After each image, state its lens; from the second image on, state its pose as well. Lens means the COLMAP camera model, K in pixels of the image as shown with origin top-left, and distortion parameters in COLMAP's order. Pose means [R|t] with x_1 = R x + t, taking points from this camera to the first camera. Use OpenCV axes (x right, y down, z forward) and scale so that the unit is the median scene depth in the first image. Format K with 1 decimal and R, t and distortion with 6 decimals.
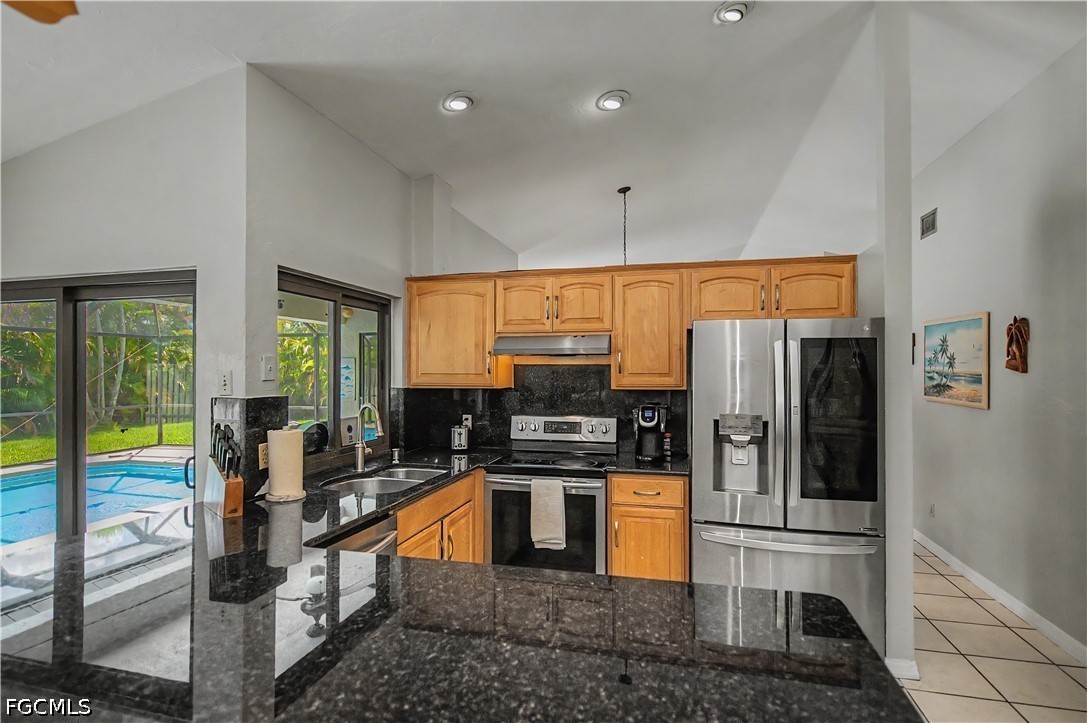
lens RADIAL K [[546.7, 0, 531.3], [0, 546.7, 363.8], [0, 0, 1]] dist [0.001423, -0.000901]
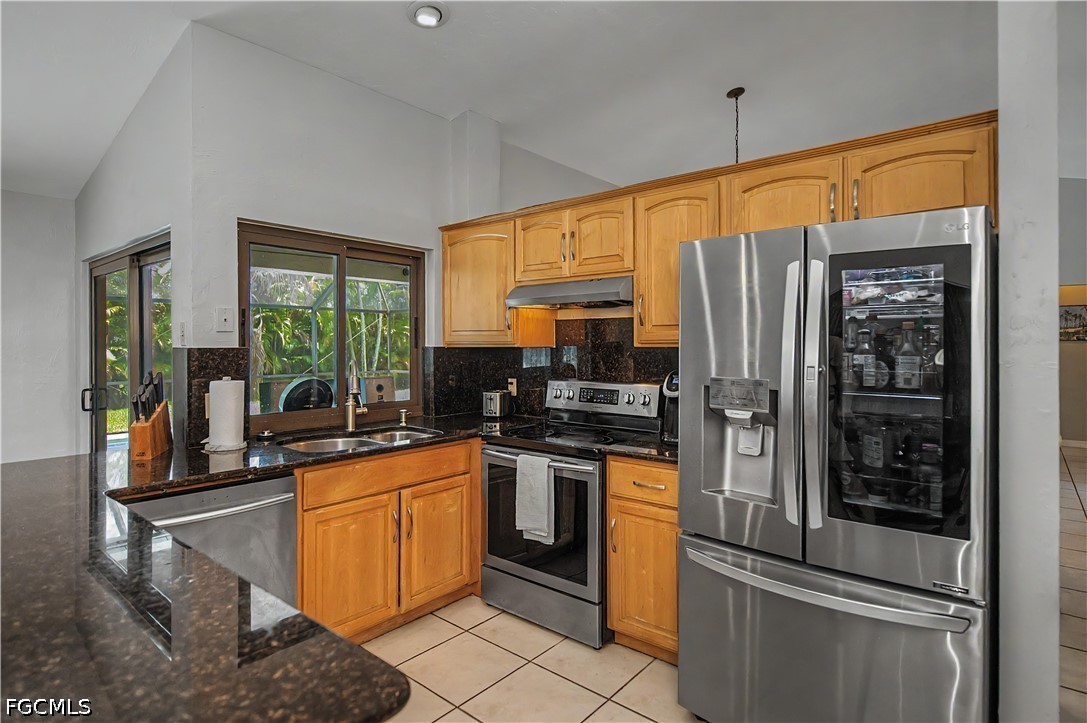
lens RADIAL K [[546.7, 0, 548.2], [0, 546.7, 354.5], [0, 0, 1]] dist [0.001423, -0.000901]
pose [[0.911744, 0.010703, -0.410618, 0.360814], [-0.000299, 0.999677, 0.025393, 0.038285], [0.410758, -0.023029, 0.911454, 0.256253]]
